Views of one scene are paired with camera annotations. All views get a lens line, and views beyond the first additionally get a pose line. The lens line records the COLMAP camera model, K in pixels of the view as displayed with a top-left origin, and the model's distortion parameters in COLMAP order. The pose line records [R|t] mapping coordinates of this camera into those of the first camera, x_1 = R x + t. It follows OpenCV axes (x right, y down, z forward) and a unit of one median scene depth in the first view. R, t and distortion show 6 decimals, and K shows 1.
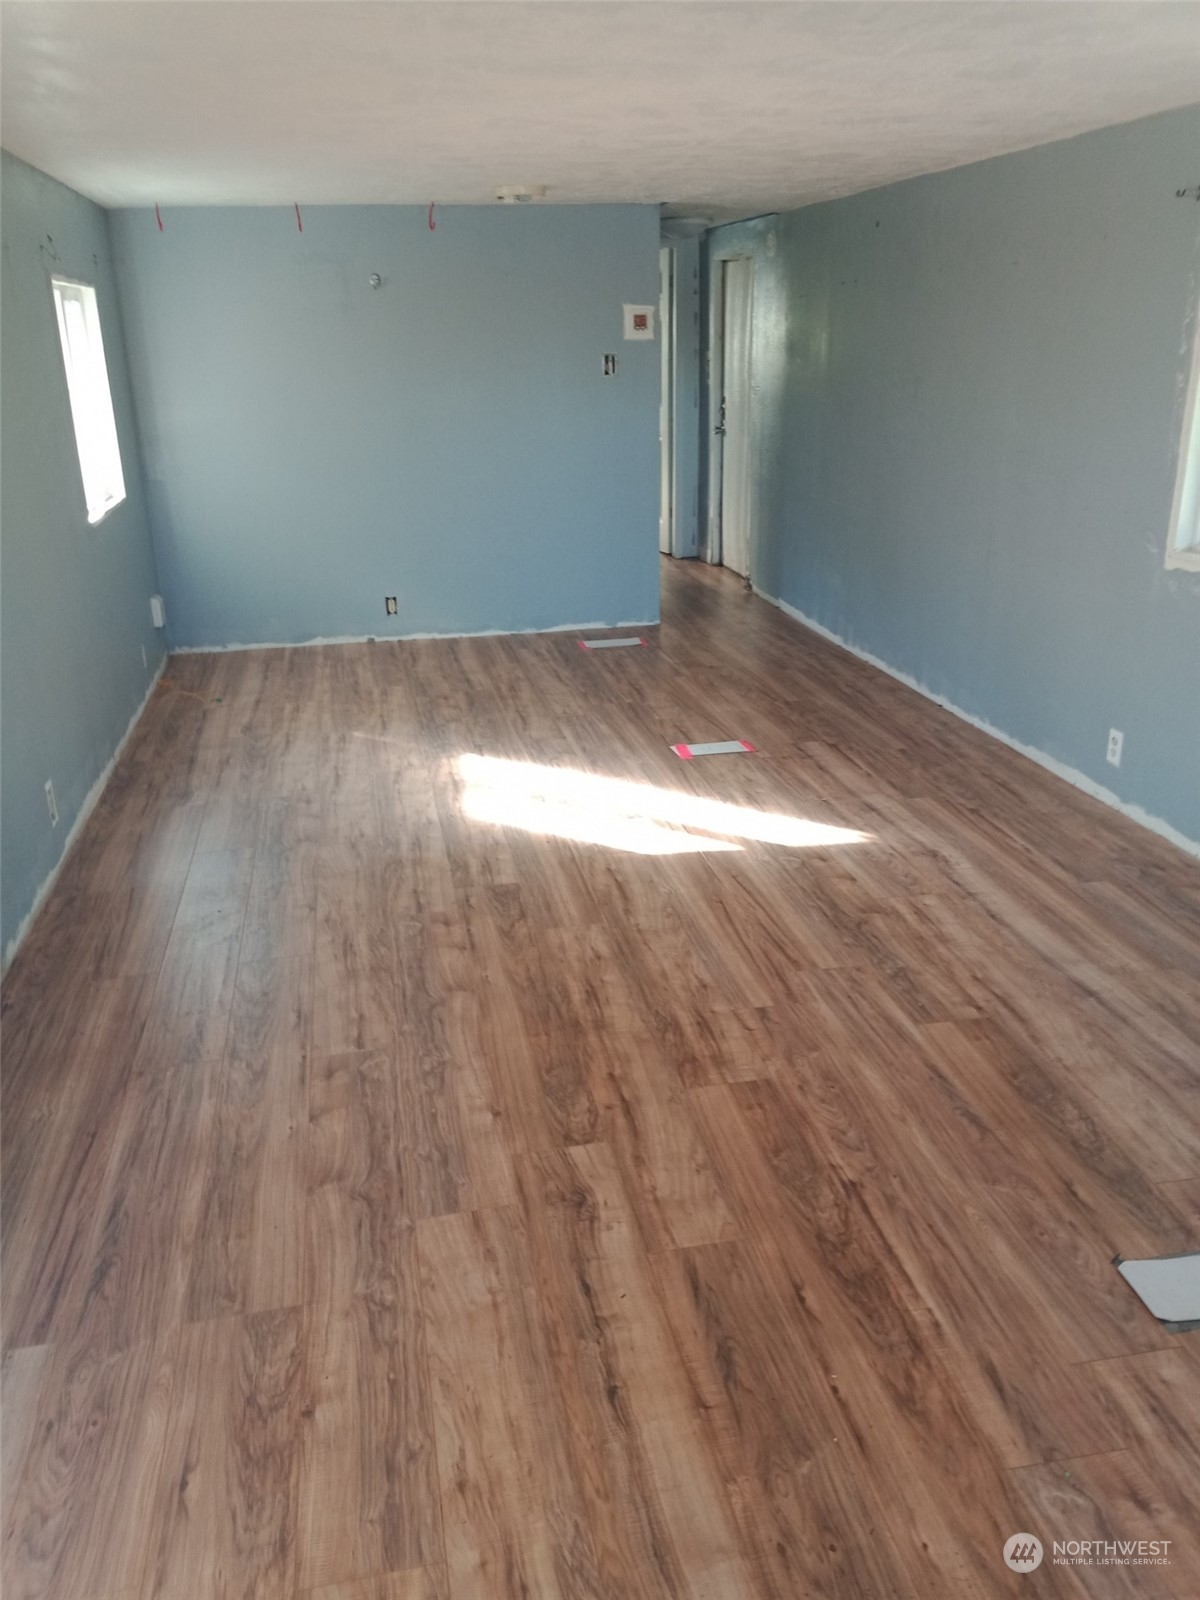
lens RADIAL K [[1259.9, 0, 595.7], [0, 1259.9, 788.7], [0, 0, 1]] dist [-0.004333, -0.003494]
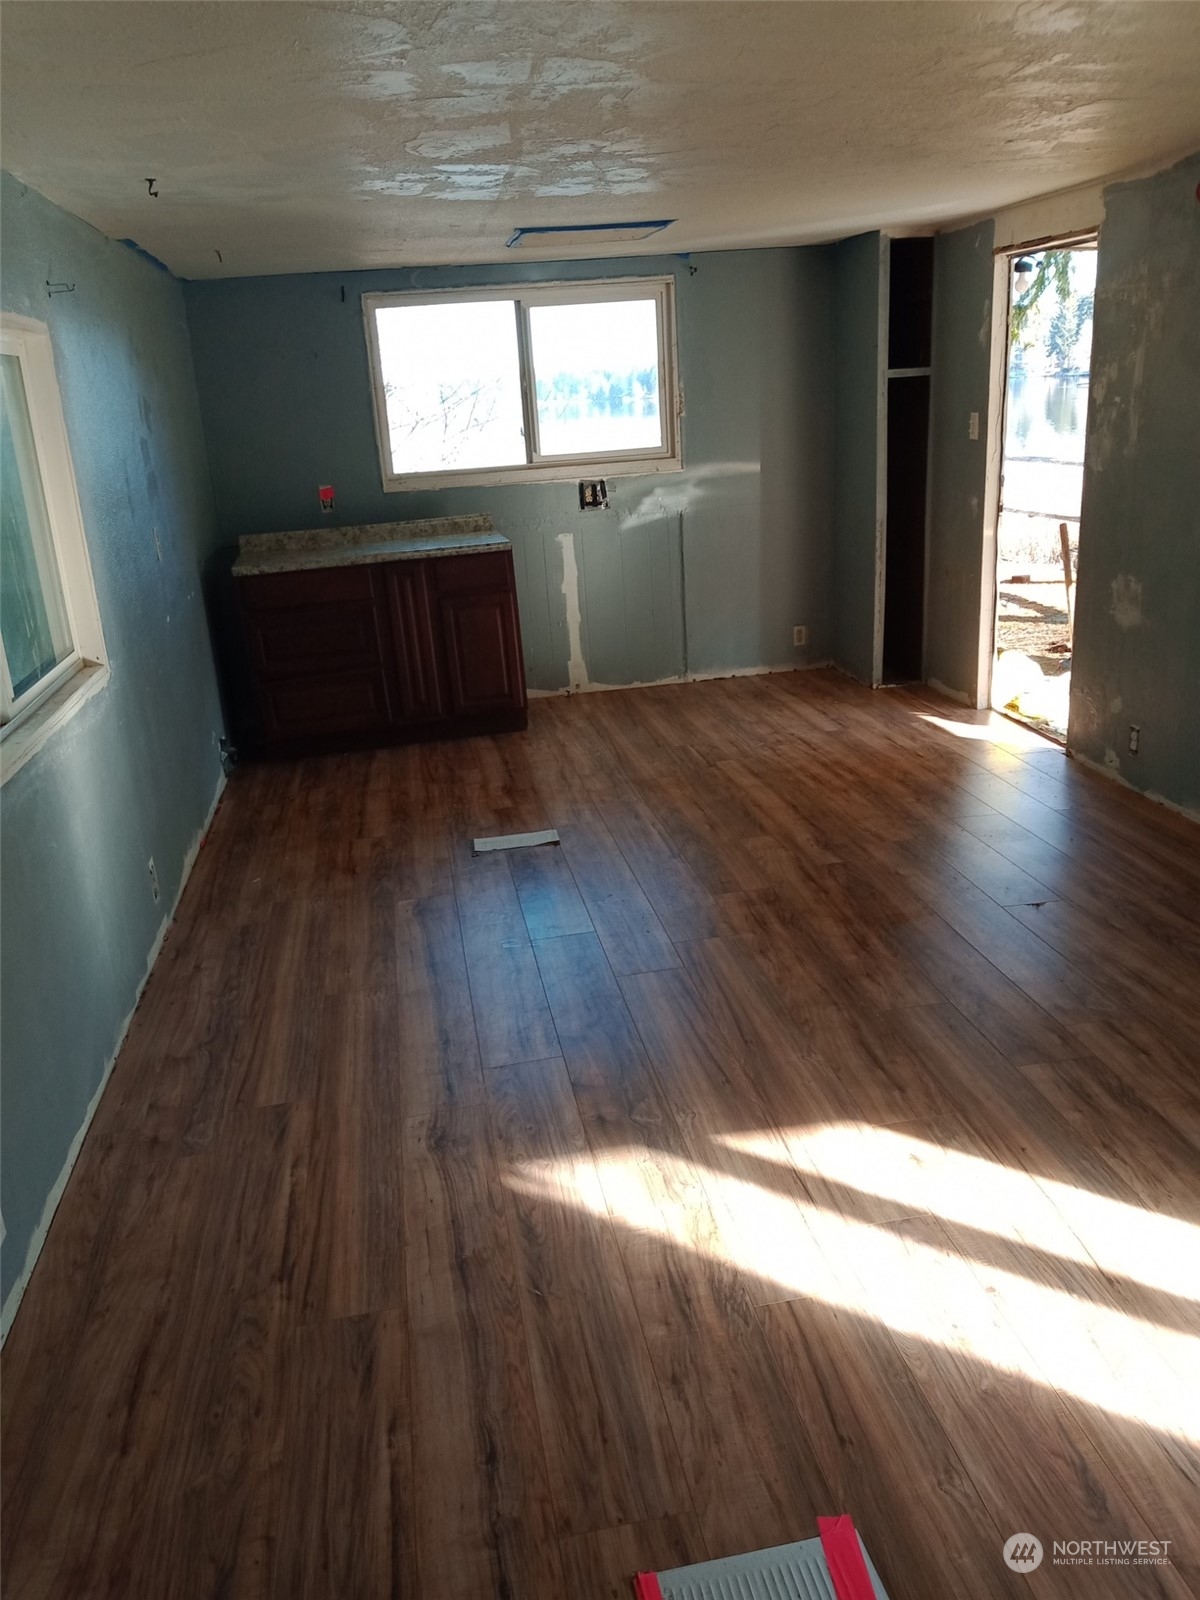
lens RADIAL K [[1259.9, 0, 598.3], [0, 1259.9, 801.2], [0, 0, 1]] dist [-0.004333, -0.003494]
pose [[-0.994667, 0.088146, 0.053562, 0.160874], [0.102601, 0.792386, 0.601330, -0.643038], [0.010563, 0.603618, -0.797204, 1.828255]]
